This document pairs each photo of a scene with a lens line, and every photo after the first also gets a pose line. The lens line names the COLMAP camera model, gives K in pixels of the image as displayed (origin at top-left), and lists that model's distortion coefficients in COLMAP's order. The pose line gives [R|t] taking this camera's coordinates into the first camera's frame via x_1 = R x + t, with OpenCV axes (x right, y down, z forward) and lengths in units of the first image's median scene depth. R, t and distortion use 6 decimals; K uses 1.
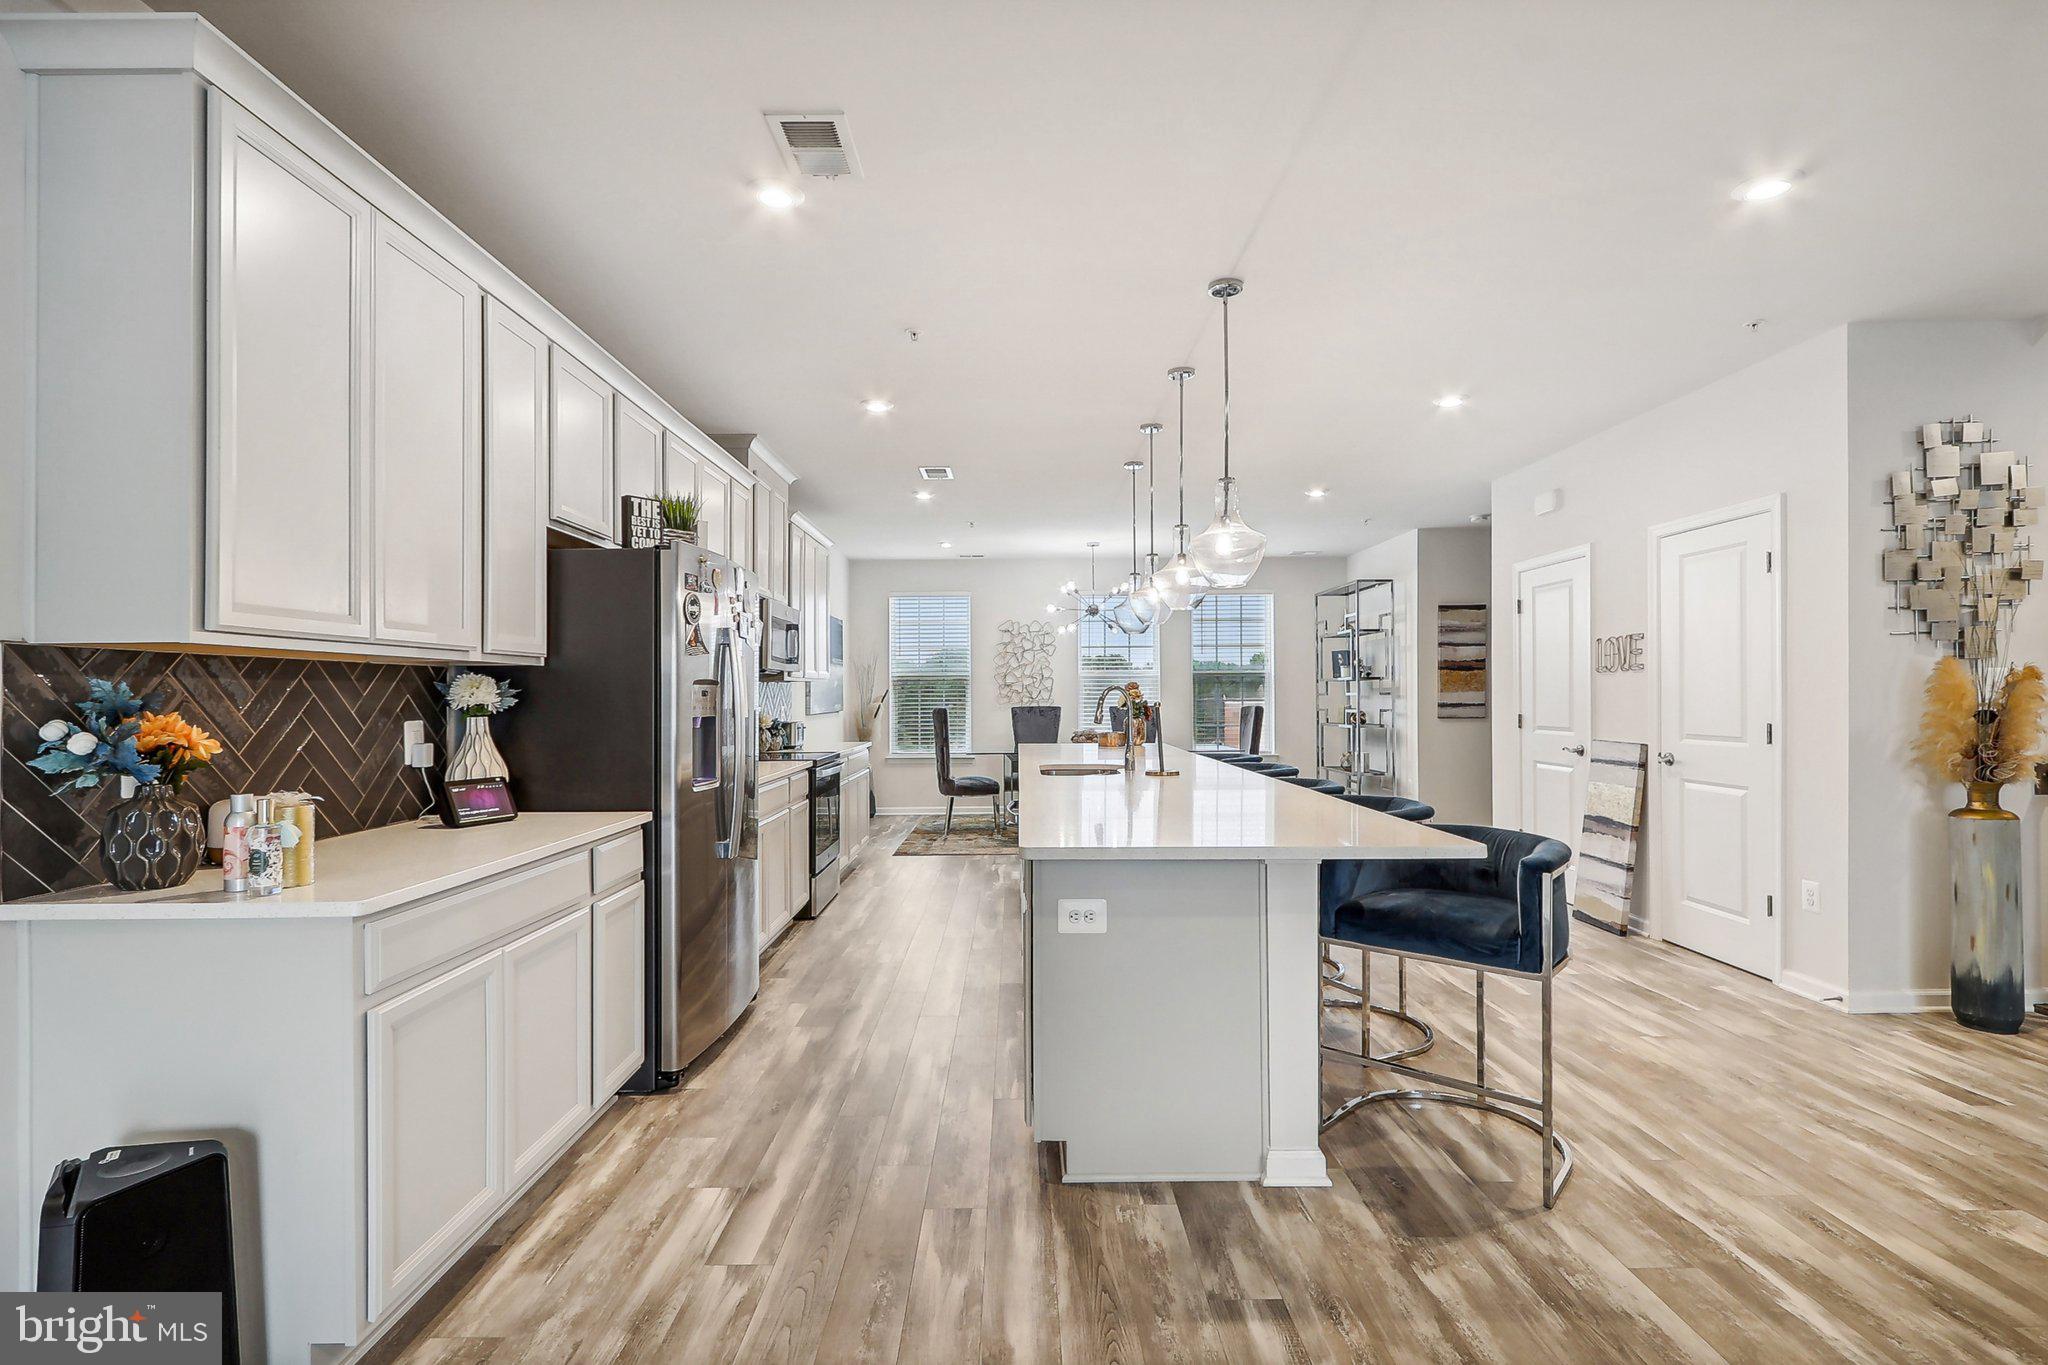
lens RADIAL K [[962.0, 0, 1015.6], [0, 962.0, 692.6], [0, 0, 1]] dist [0.001390, 0.000032]
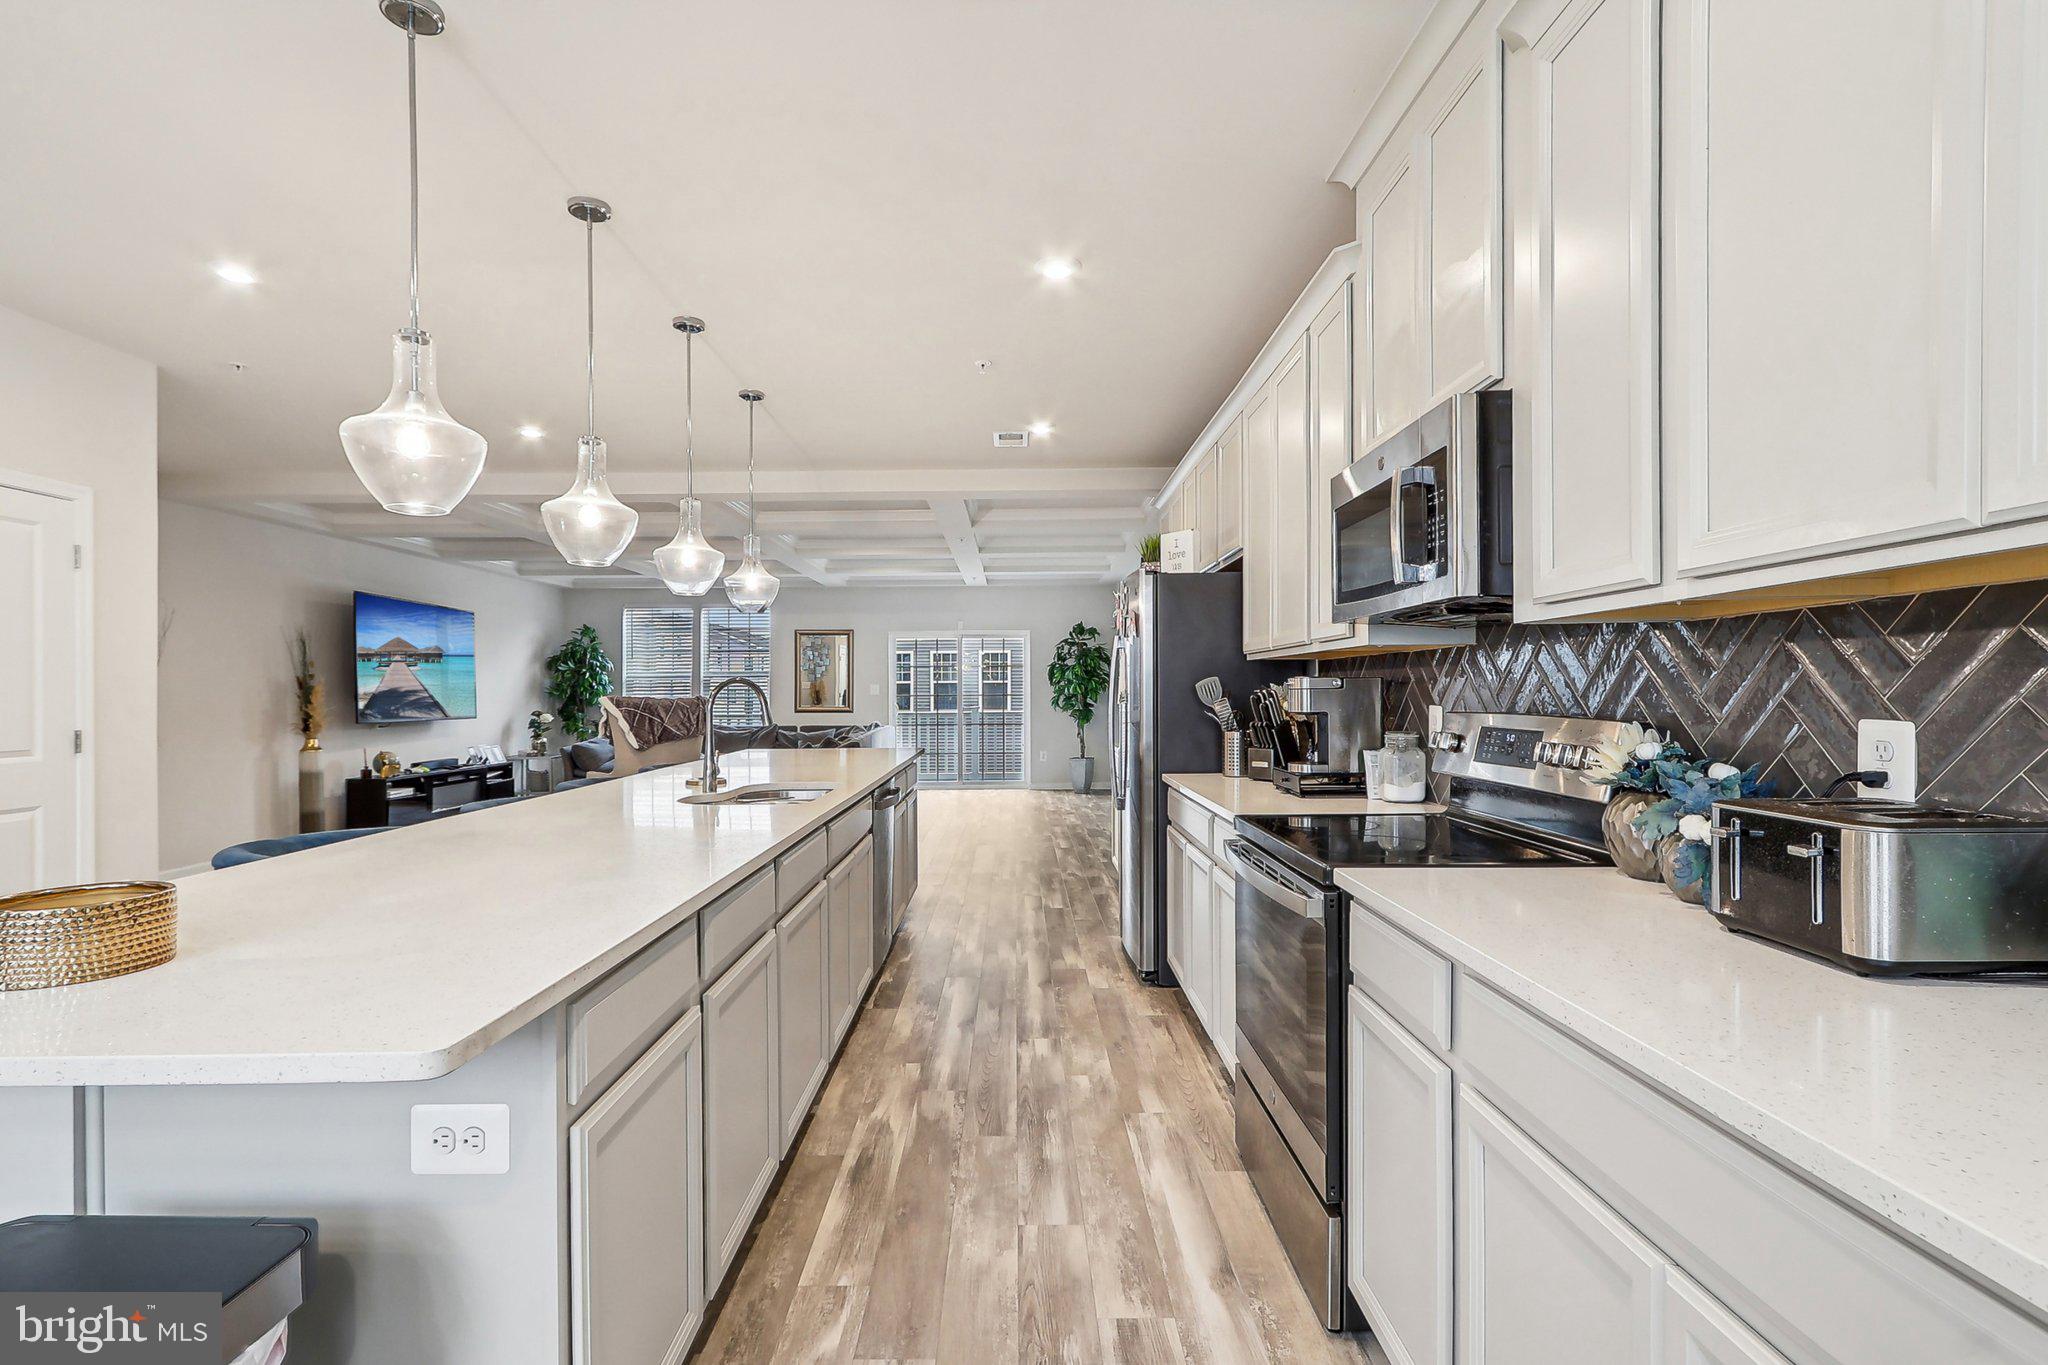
lens RADIAL K [[962.0, 0, 1012.4], [0, 962.0, 685.5], [0, 0, 1]] dist [0.001390, 0.000032]
pose [[-0.999837, 0.013350, 0.012174, -0.159282], [0.013237, 0.999869, -0.009317, 0.011879], [-0.012297, -0.009154, -0.999882, 2.158069]]
